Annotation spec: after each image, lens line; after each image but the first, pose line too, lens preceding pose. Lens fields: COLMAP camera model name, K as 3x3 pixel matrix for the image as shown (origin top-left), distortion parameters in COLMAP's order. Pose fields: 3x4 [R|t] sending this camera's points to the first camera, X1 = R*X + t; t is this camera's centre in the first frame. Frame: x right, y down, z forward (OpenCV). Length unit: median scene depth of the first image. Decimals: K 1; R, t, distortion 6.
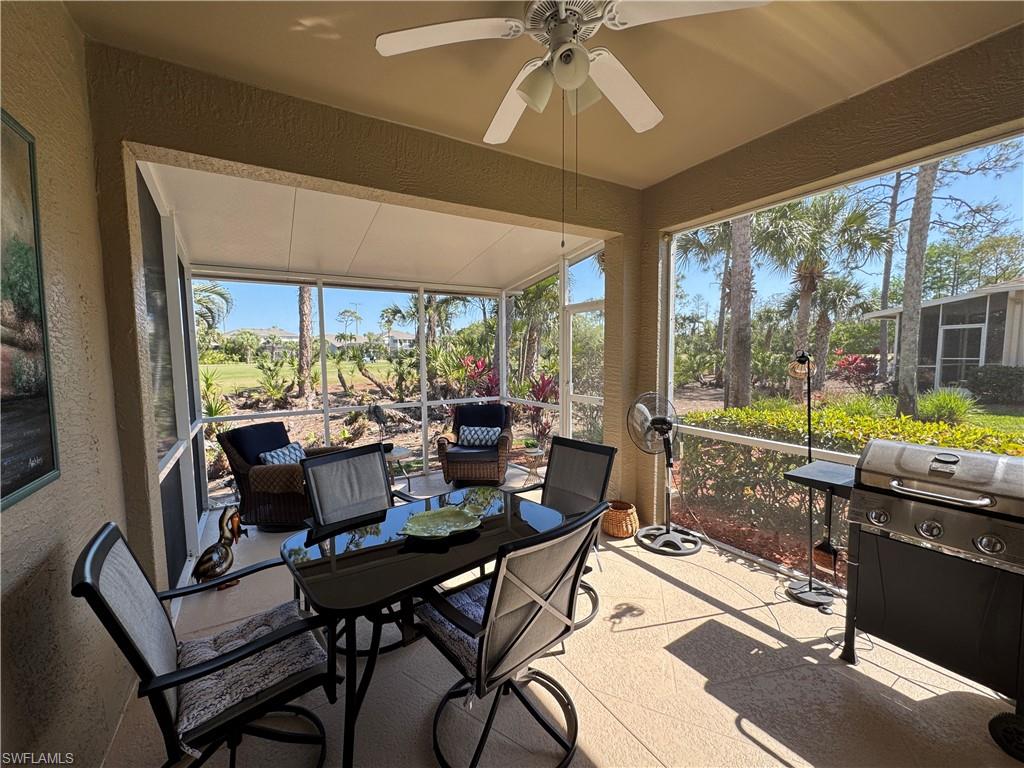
lens RADIAL K [[411.3, 0, 510.6], [0, 411.3, 385.1], [0, 0, 1]] dist [-0.000147, 0.000786]
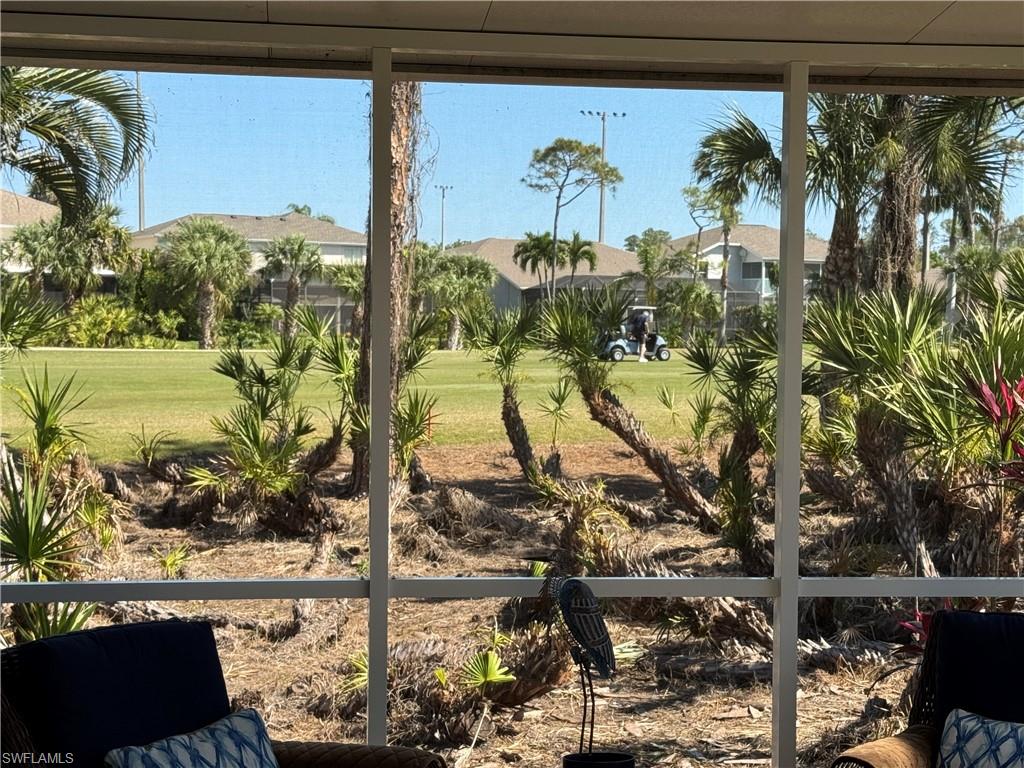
lens RADIAL K [[1808.1, 0, 511.2], [0, 1808.1, 387.7], [0, 0, 1]] dist [0.102976, 0.000000]
pose [[0.919110, 0.039311, -0.392036, 0.008631], [-0.055665, 0.997986, -0.030433, -0.006558], [0.390050, 0.049793, 0.919446, 0.011588]]
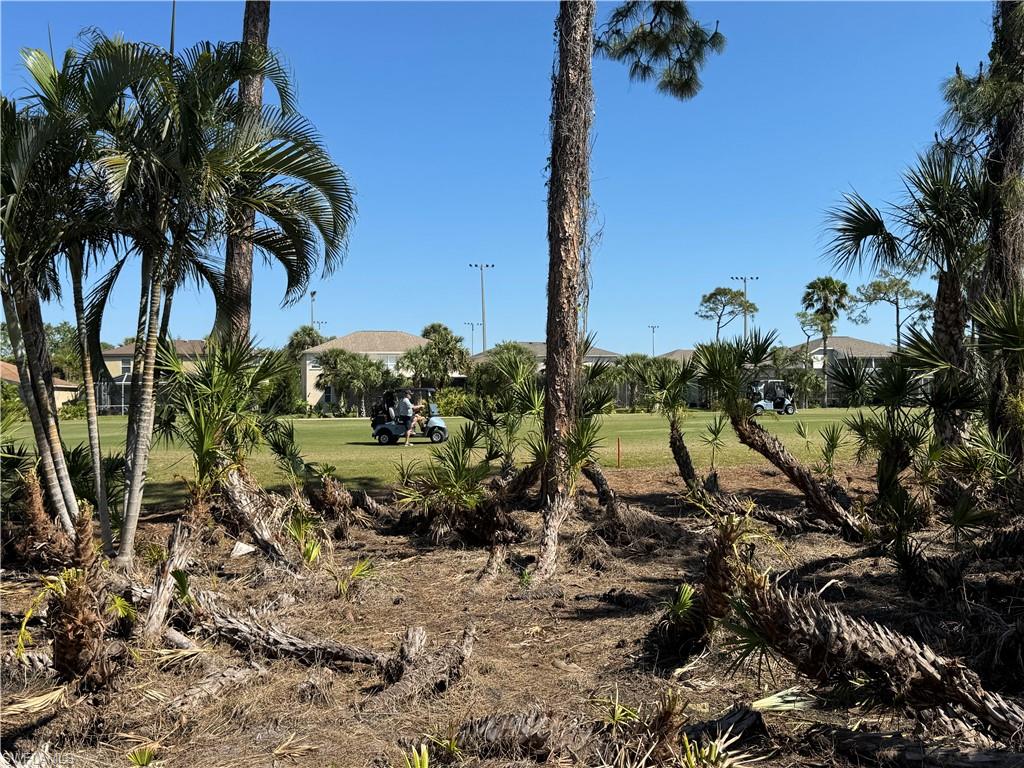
lens RADIAL K [[985.0, 0, 506.4], [0, 985.0, 380.3], [0, 0, 1]] dist [0.097648, 0.000000]
pose [[0.829066, -0.011605, -0.559030, -0.111743], [-0.041472, 0.995755, -0.082176, -0.003133], [0.557610, 0.091313, 0.825065, 0.341023]]
